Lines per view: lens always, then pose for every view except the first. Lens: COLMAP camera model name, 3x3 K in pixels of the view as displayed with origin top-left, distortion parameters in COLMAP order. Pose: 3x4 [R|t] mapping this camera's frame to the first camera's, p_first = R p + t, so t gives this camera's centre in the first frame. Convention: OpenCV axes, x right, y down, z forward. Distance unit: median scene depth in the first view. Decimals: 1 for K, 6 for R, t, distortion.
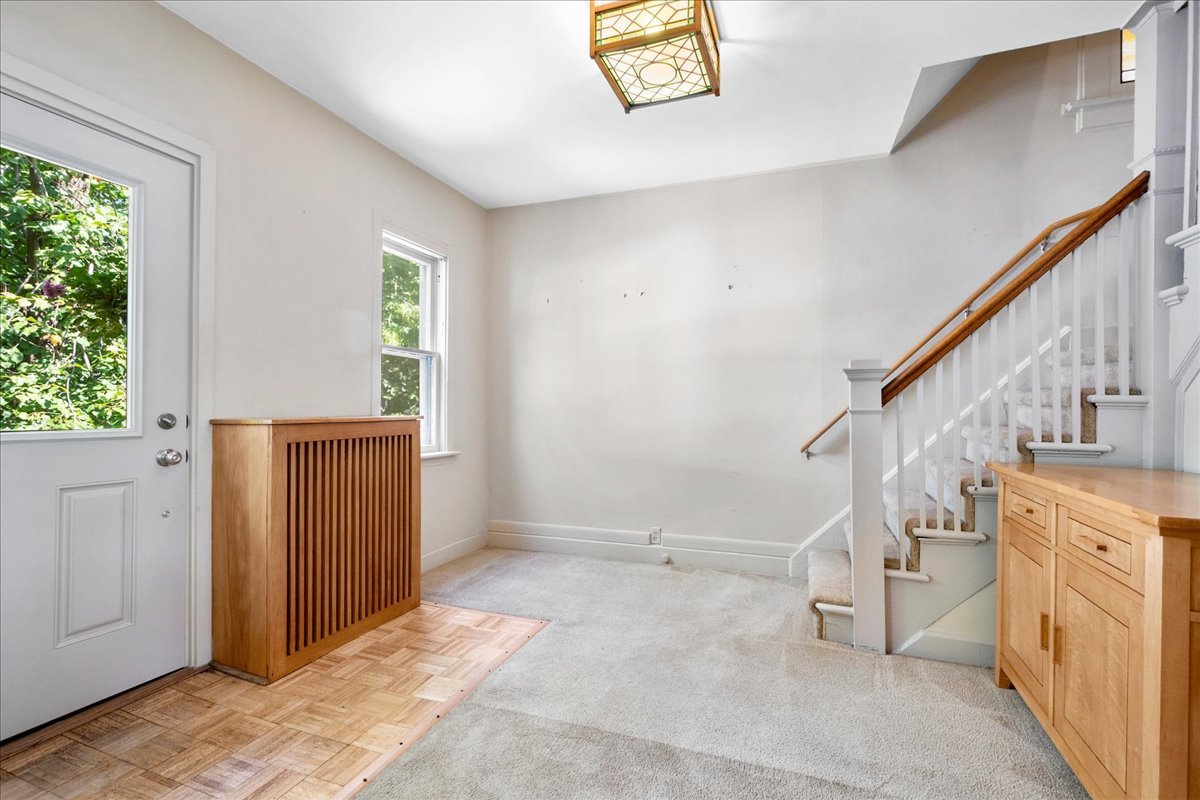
lens RADIAL K [[518.0, 0, 605.6], [0, 518.0, 406.9], [0, 0, 1]] dist [0.000493, -0.000329]
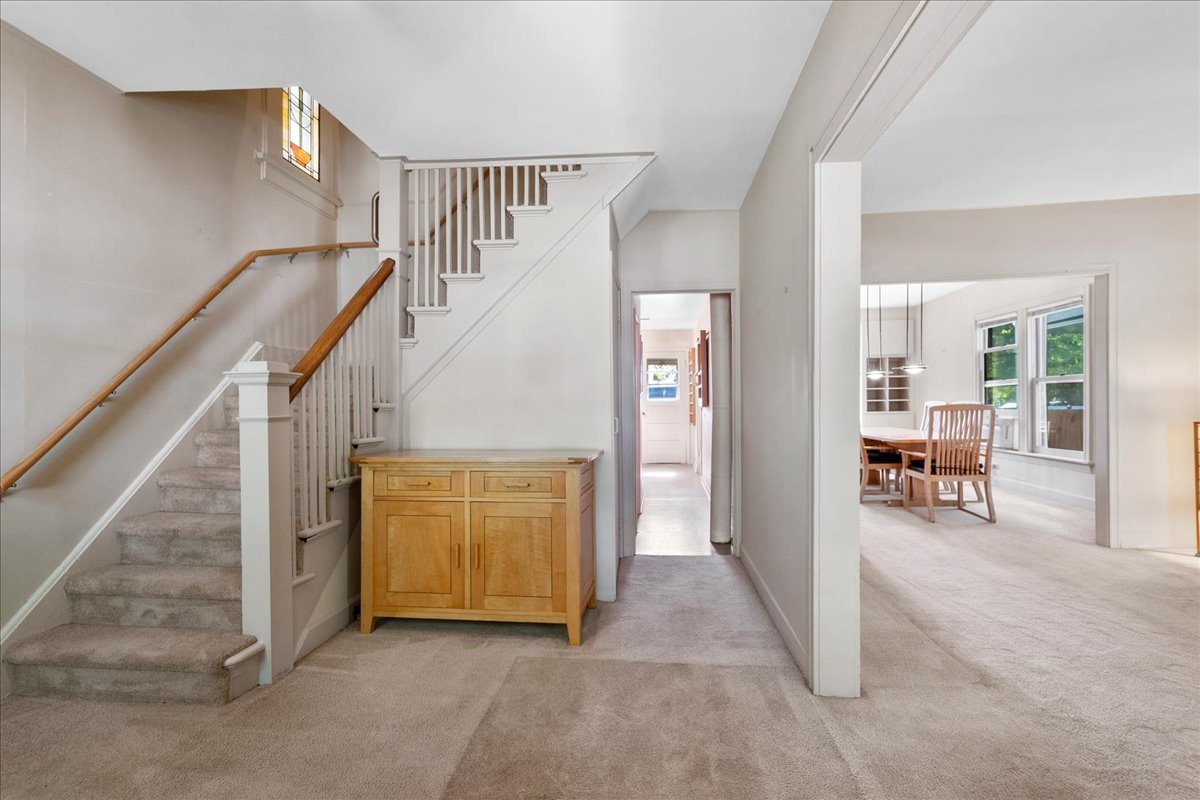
lens RADIAL K [[518.0, 0, 605.6], [0, 518.0, 406.9], [0, 0, 1]] dist [0.000493, -0.000329]
pose [[-0.239029, -0.004163, 0.971004, -0.519606], [0.006221, 0.999964, 0.005818, -0.014440], [-0.970993, 0.007432, -0.238994, 0.632398]]
